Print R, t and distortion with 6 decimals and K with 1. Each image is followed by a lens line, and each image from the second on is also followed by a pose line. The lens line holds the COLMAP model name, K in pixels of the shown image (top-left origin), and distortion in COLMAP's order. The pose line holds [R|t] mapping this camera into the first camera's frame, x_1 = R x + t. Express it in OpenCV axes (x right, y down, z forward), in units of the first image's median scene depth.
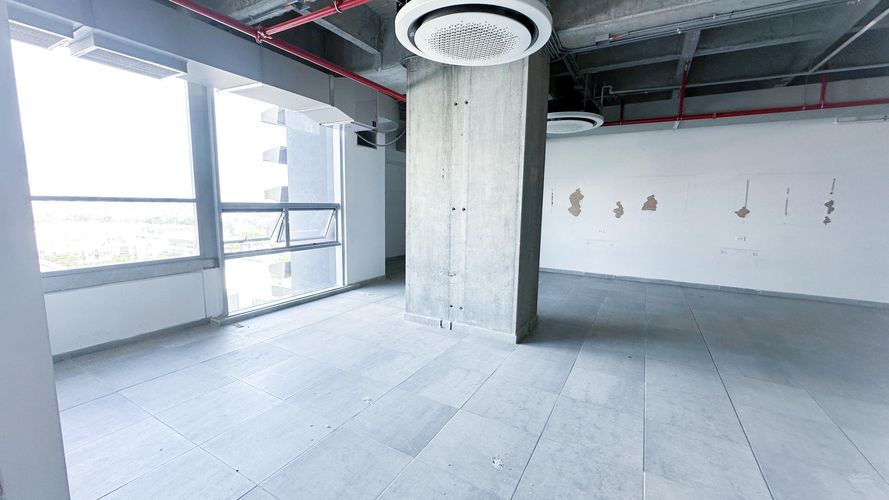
lens RADIAL K [[354.5, 0, 445.2], [0, 354.5, 249.4], [0, 0, 1]] dist [-0.000647, -0.000565]
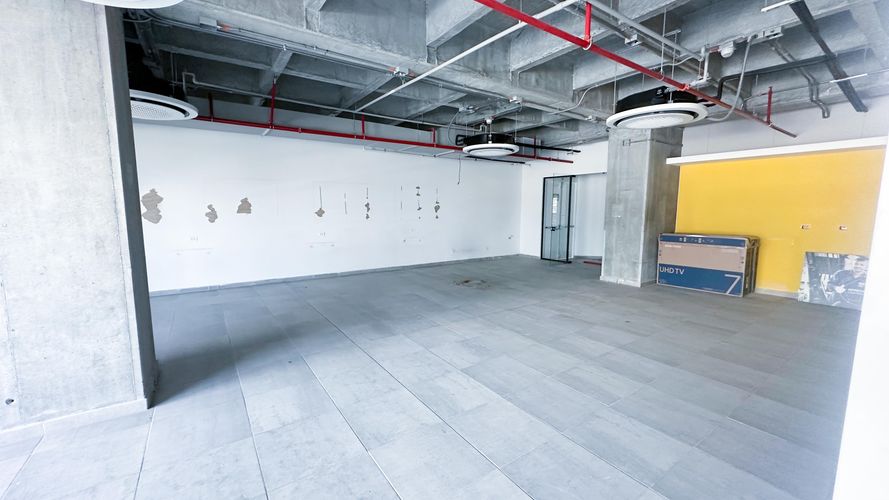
lens RADIAL K [[354.5, 0, 445.2], [0, 354.5, 249.4], [0, 0, 1]] dist [-0.000647, -0.000565]
pose [[0.434458, -0.124271, 0.892078, -0.129610], [0.121405, 0.989477, 0.078713, -0.034697], [-0.892472, 0.074105, 0.444973, 0.115402]]
